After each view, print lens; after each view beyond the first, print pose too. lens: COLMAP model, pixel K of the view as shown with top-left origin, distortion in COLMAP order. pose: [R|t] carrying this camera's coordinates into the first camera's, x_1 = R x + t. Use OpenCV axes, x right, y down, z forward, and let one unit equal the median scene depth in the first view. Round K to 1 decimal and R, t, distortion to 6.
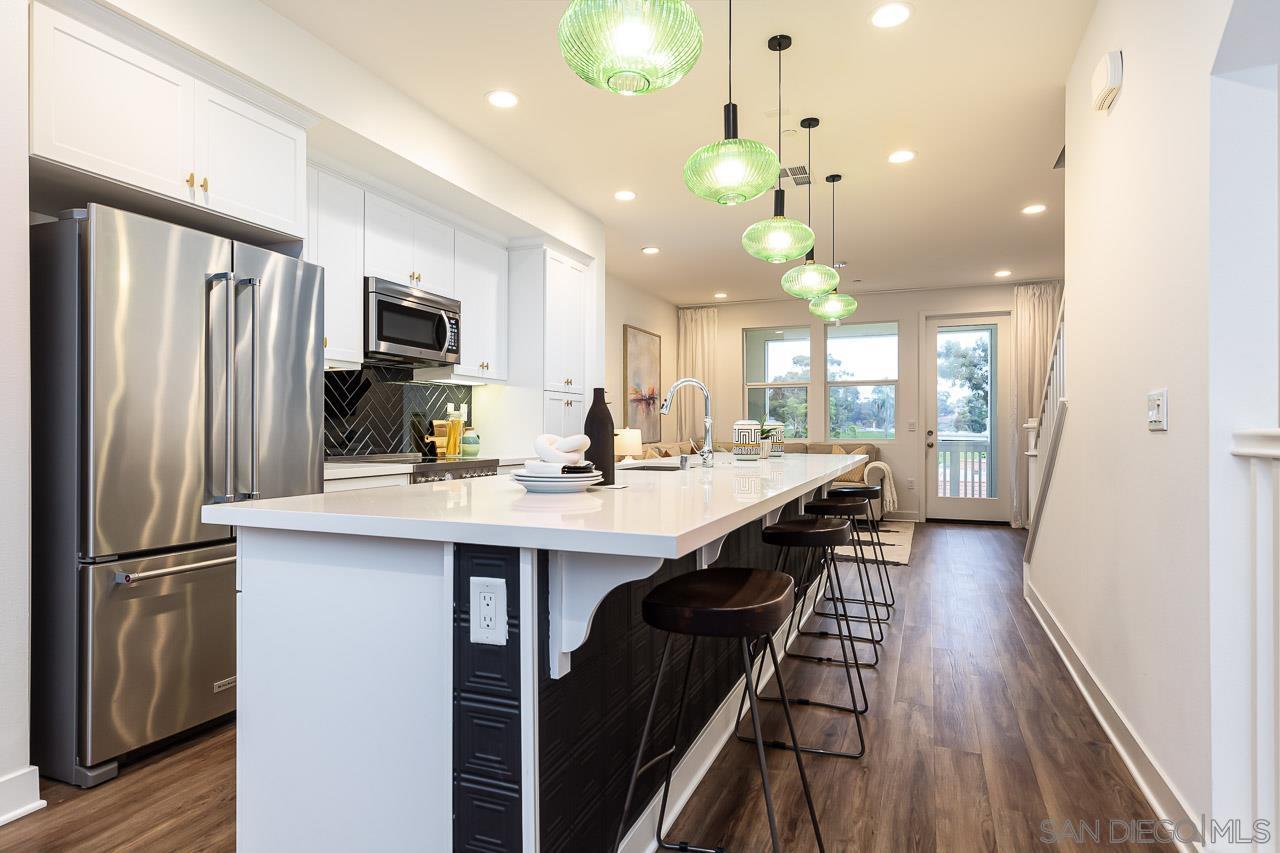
lens RADIAL K [[711.3, 0, 638.3], [0, 711.3, 433.6], [0, 0, 1]] dist [0.021555, 0.000347]
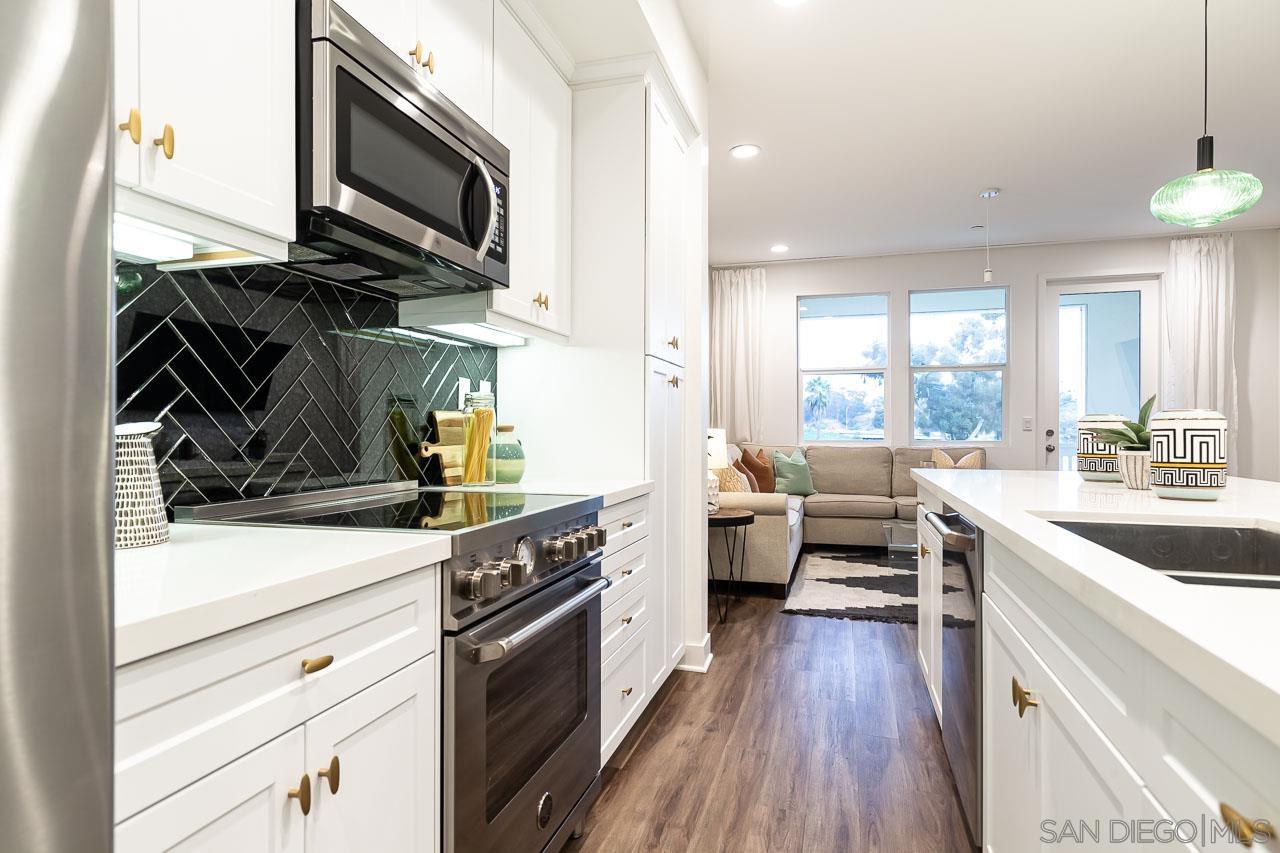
lens RADIAL K [[711.3, 0, 638.3], [0, 711.3, 433.6], [0, 0, 1]] dist [0.021555, 0.000347]
pose [[0.994349, -0.001390, 0.106155, -0.202715], [0.001179, 0.999997, 0.002052, -0.004090], [-0.106158, -0.001916, 0.994347, 0.501834]]
